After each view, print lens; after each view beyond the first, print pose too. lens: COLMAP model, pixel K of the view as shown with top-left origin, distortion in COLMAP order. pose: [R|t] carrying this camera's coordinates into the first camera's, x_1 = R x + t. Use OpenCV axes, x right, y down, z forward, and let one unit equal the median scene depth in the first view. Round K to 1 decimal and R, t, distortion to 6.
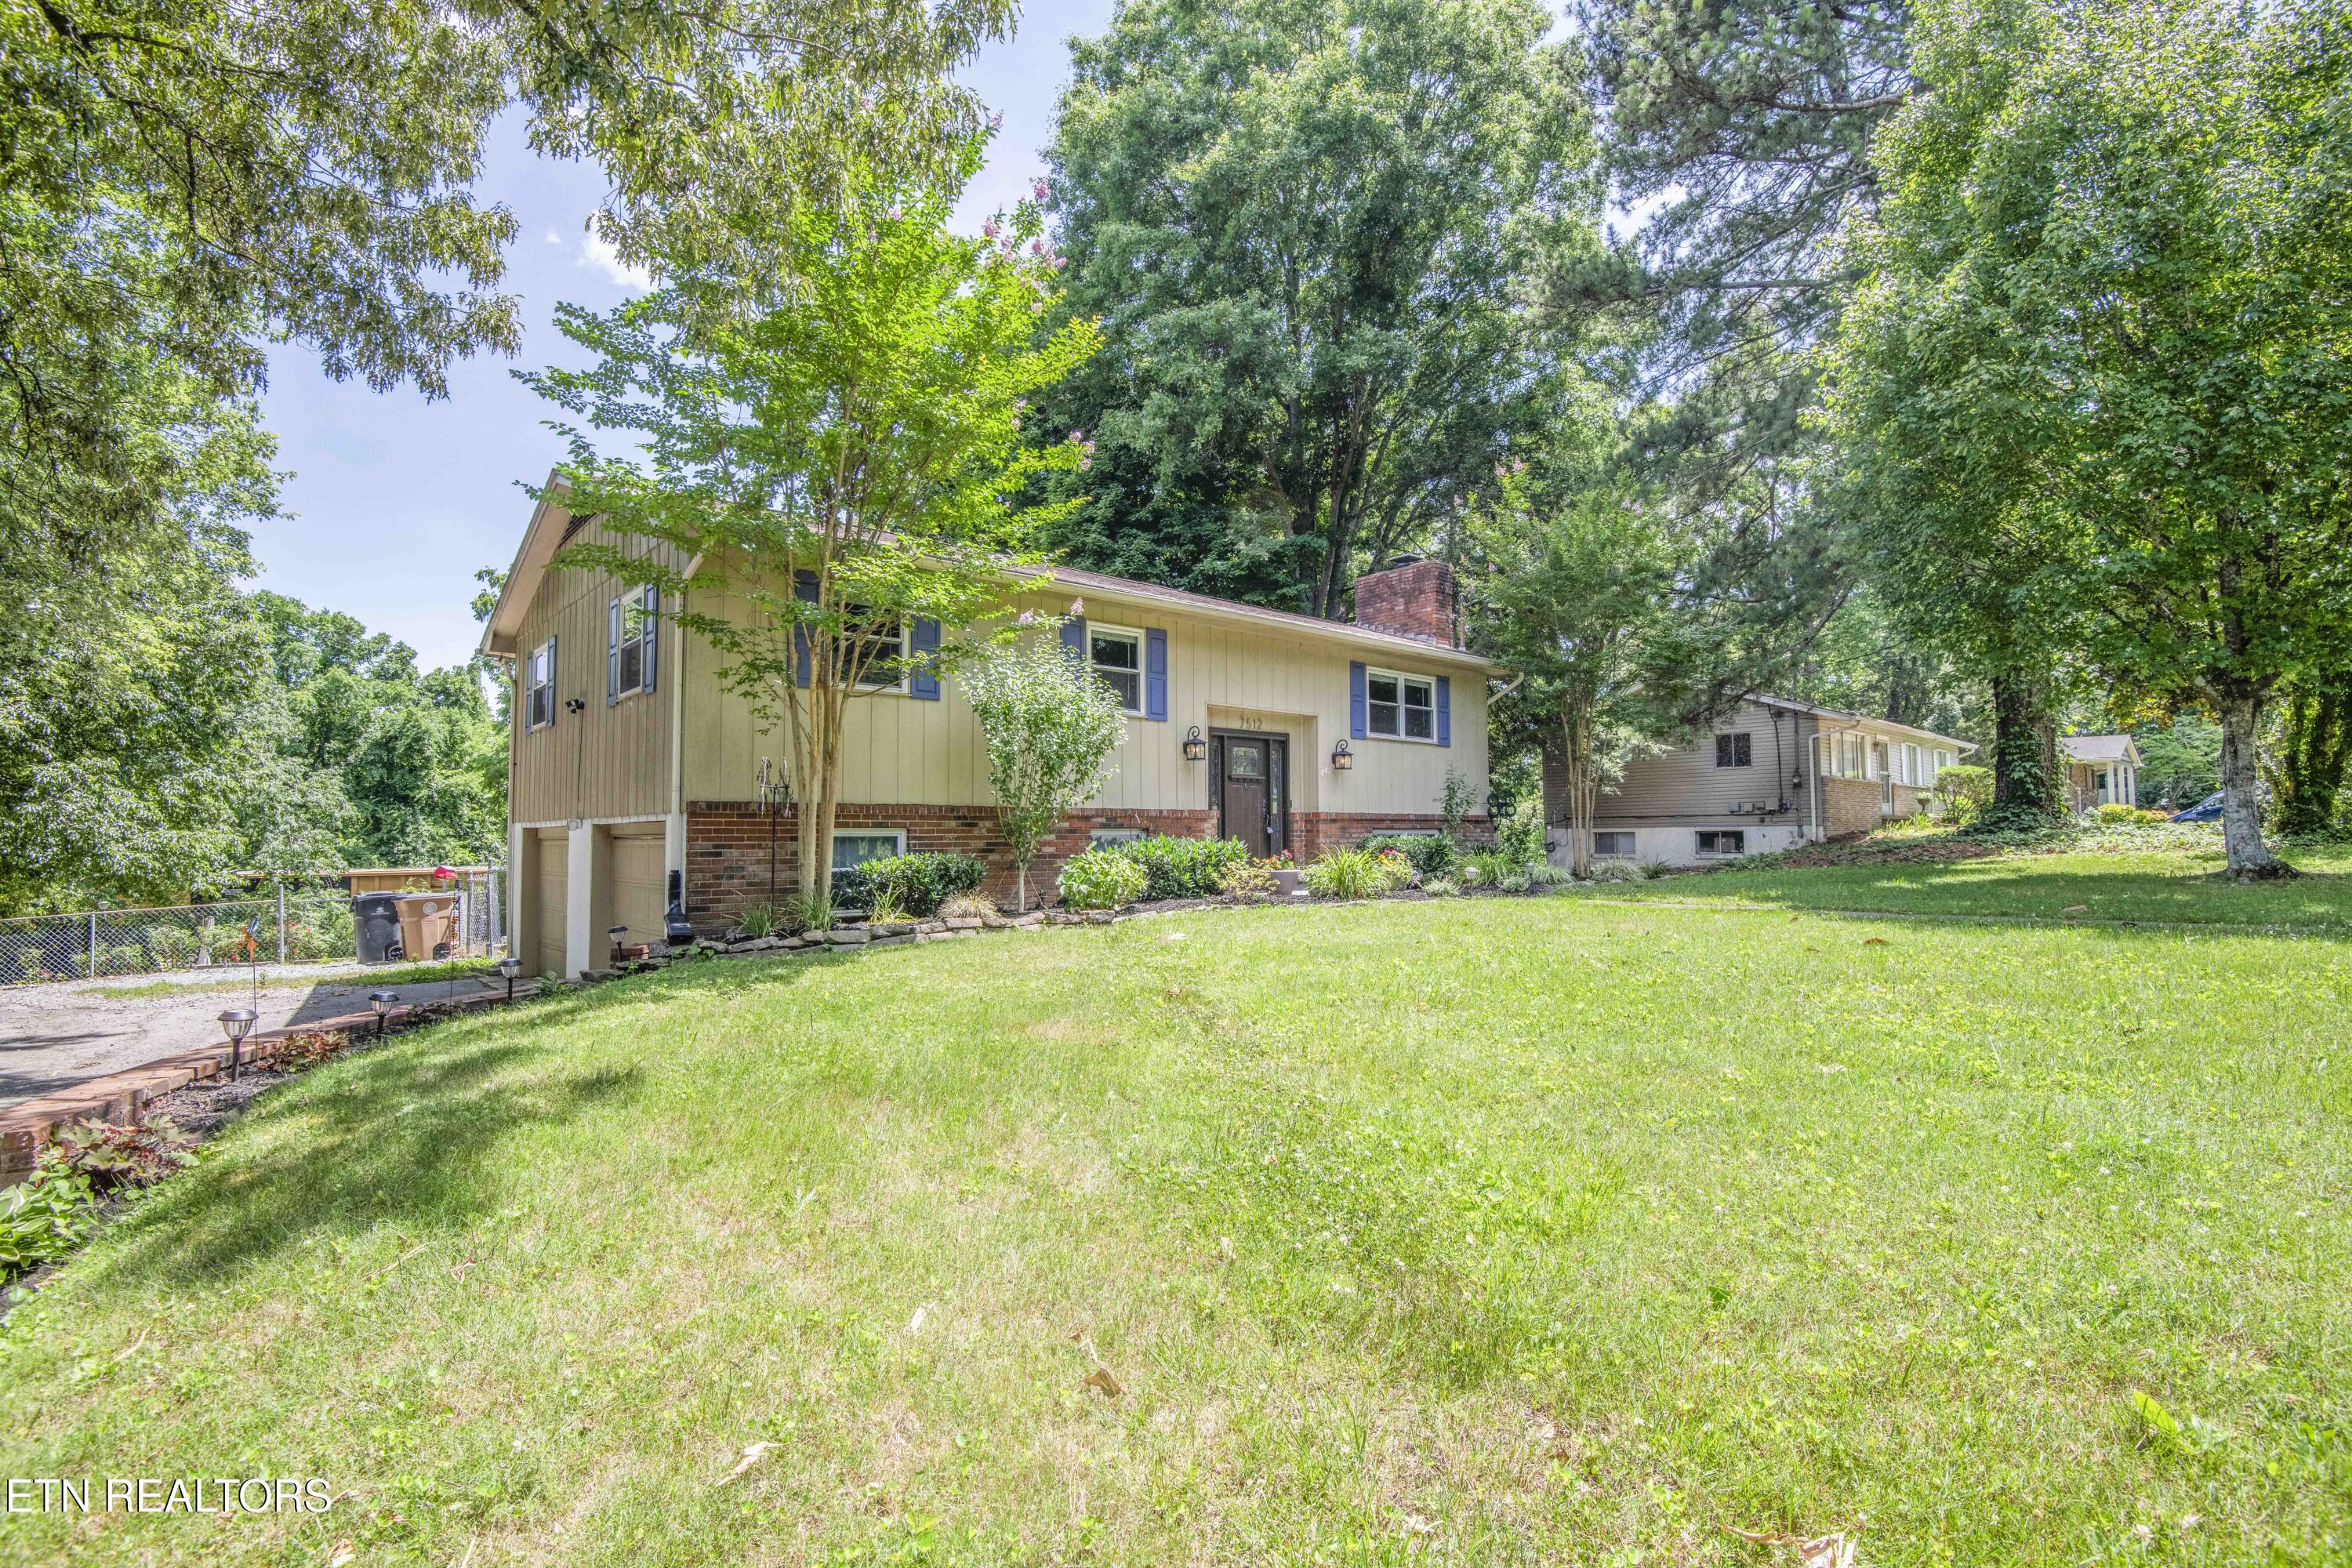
lens RADIAL K [[1078.8, 0, 1161.7], [0, 1078.8, 792.6], [0, 0, 1]] dist [-0.042761, 0.000069]
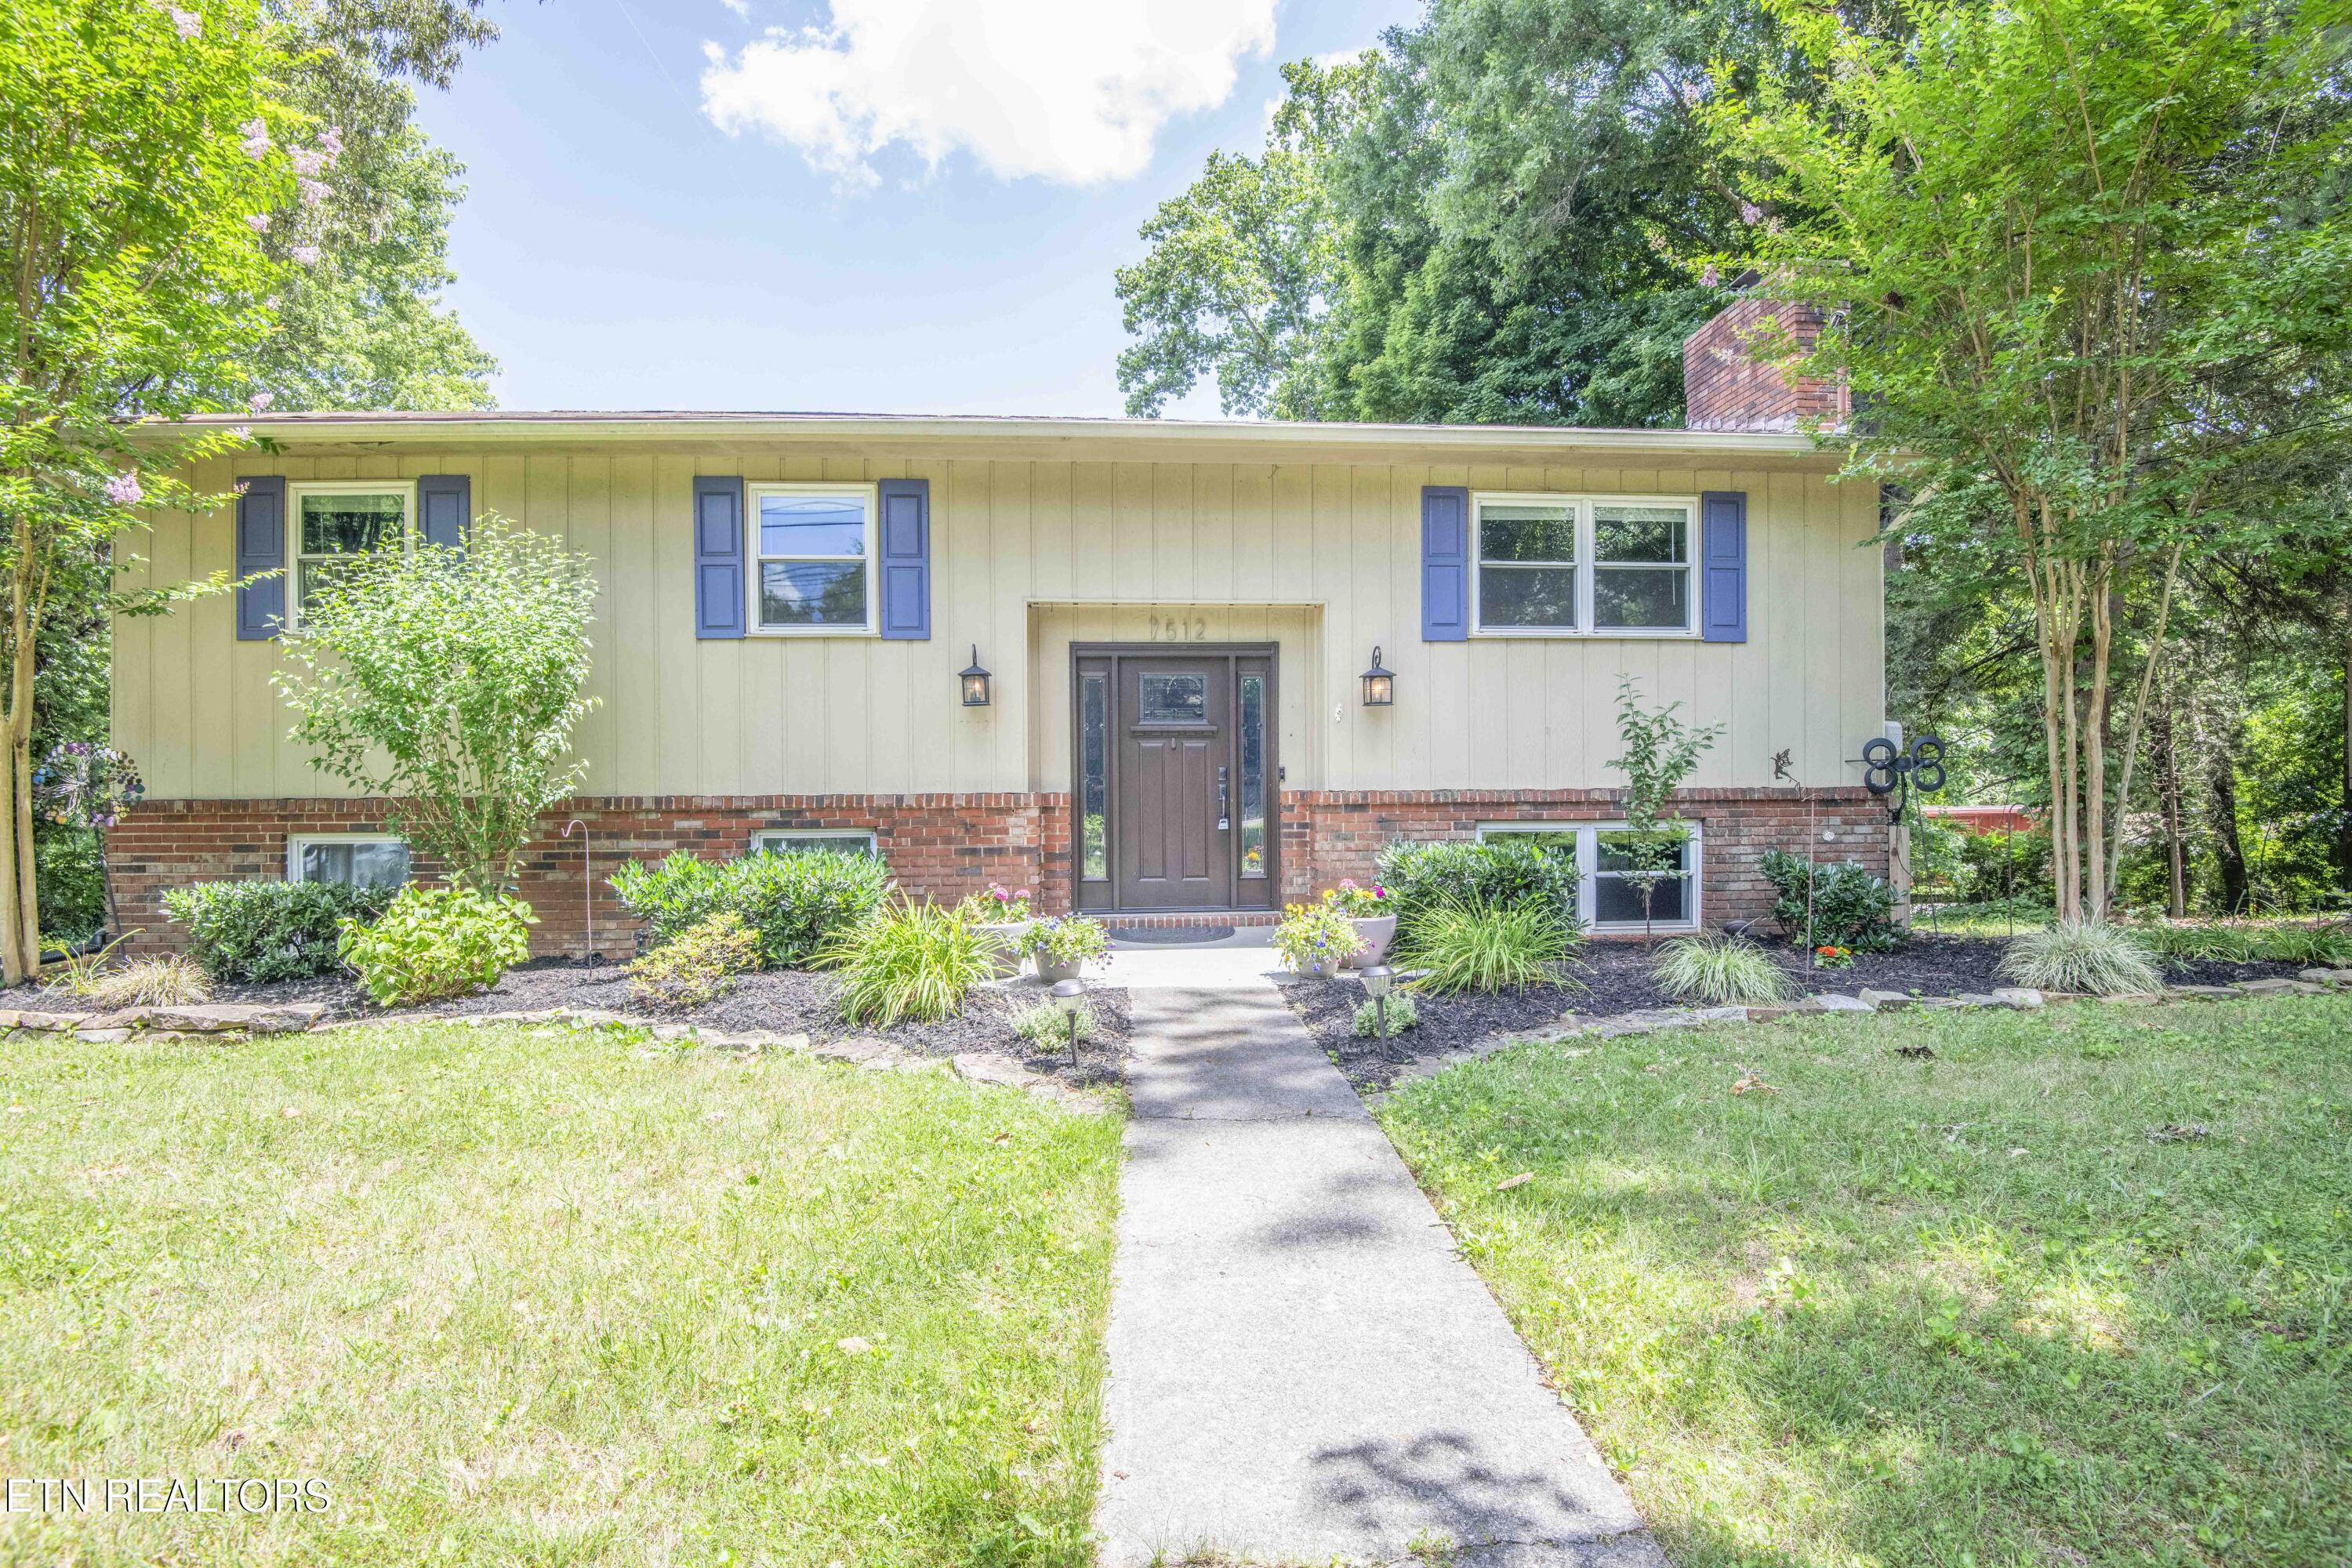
lens RADIAL K [[1091.3, 0, 1184.9], [0, 1091.3, 785.7], [0, 0, 1]] dist [-0.000891, -0.026240]
pose [[0.807127, 0.001220, -0.590377, 0.378669], [0.027447, 0.998839, 0.039589, -0.006466], [0.589740, -0.048157, 0.806156, 0.509854]]
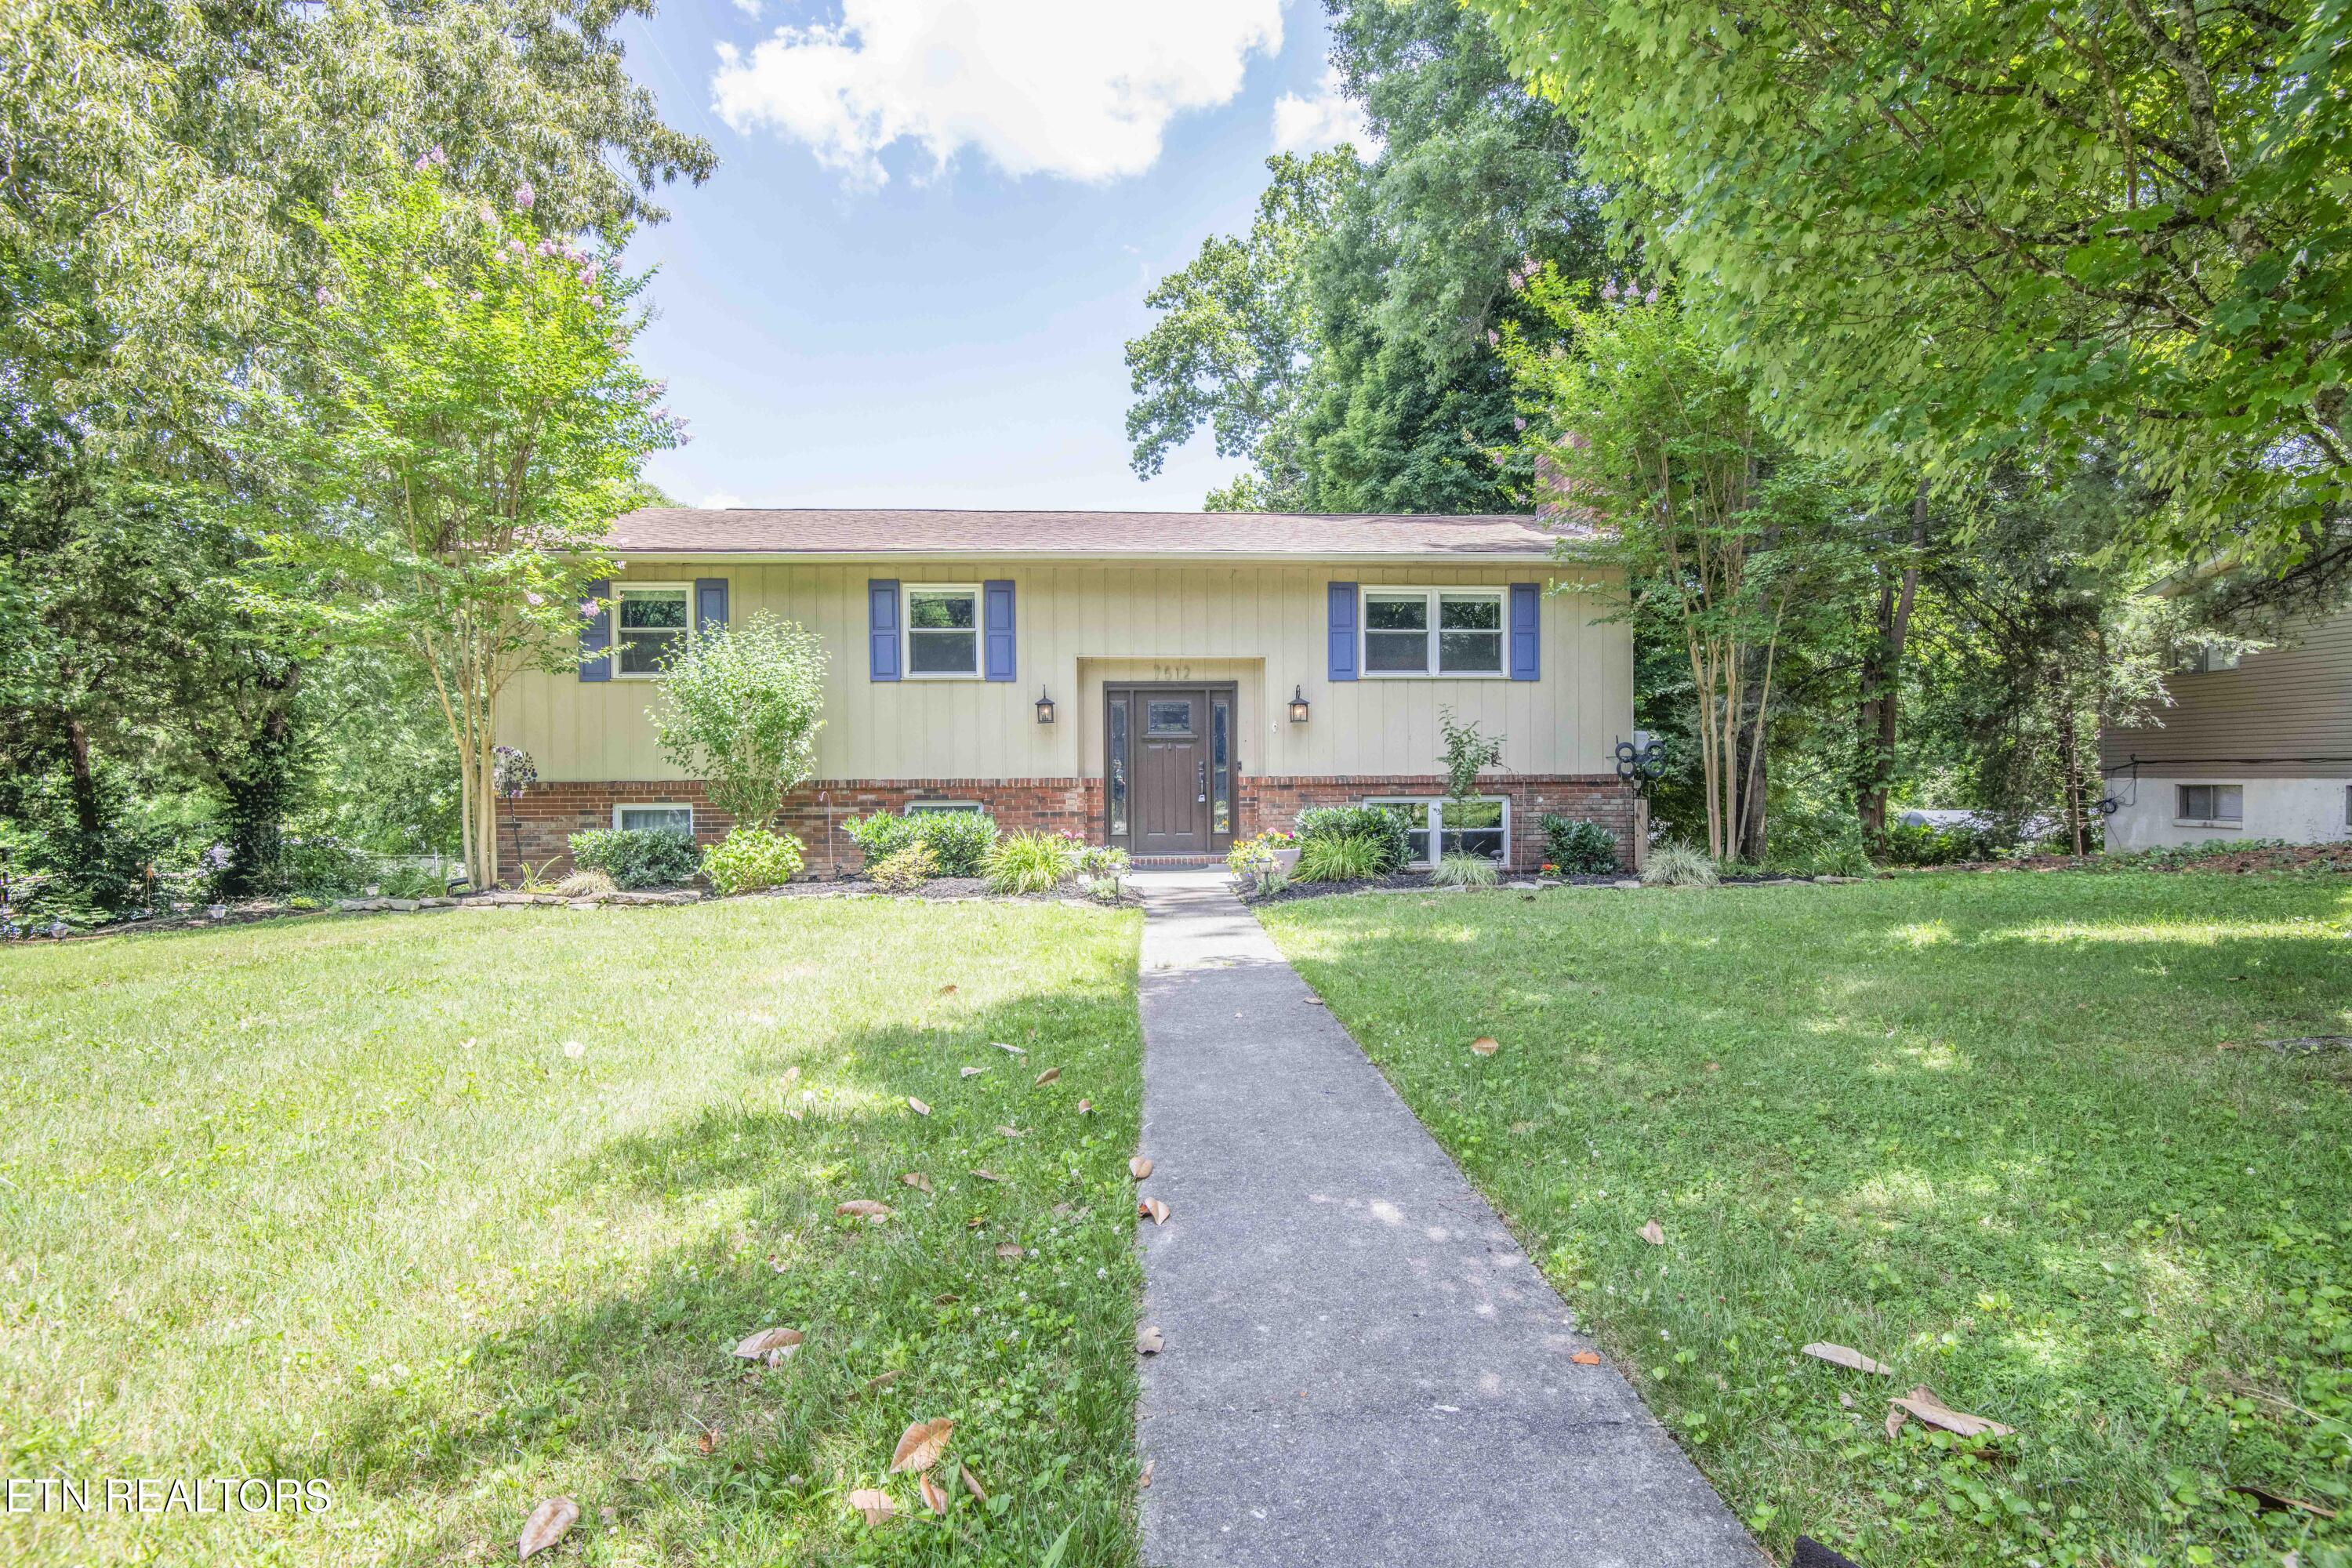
lens RADIAL K [[1091.3, 0, 1184.9], [0, 1091.3, 785.7], [0, 0, 1]] dist [-0.000891, -0.026240]
pose [[0.804501, 0.001972, -0.593948, 0.553076], [0.028543, 0.998711, 0.041977, -0.010512], [0.593265, -0.050724, 0.803408, 0.286930]]
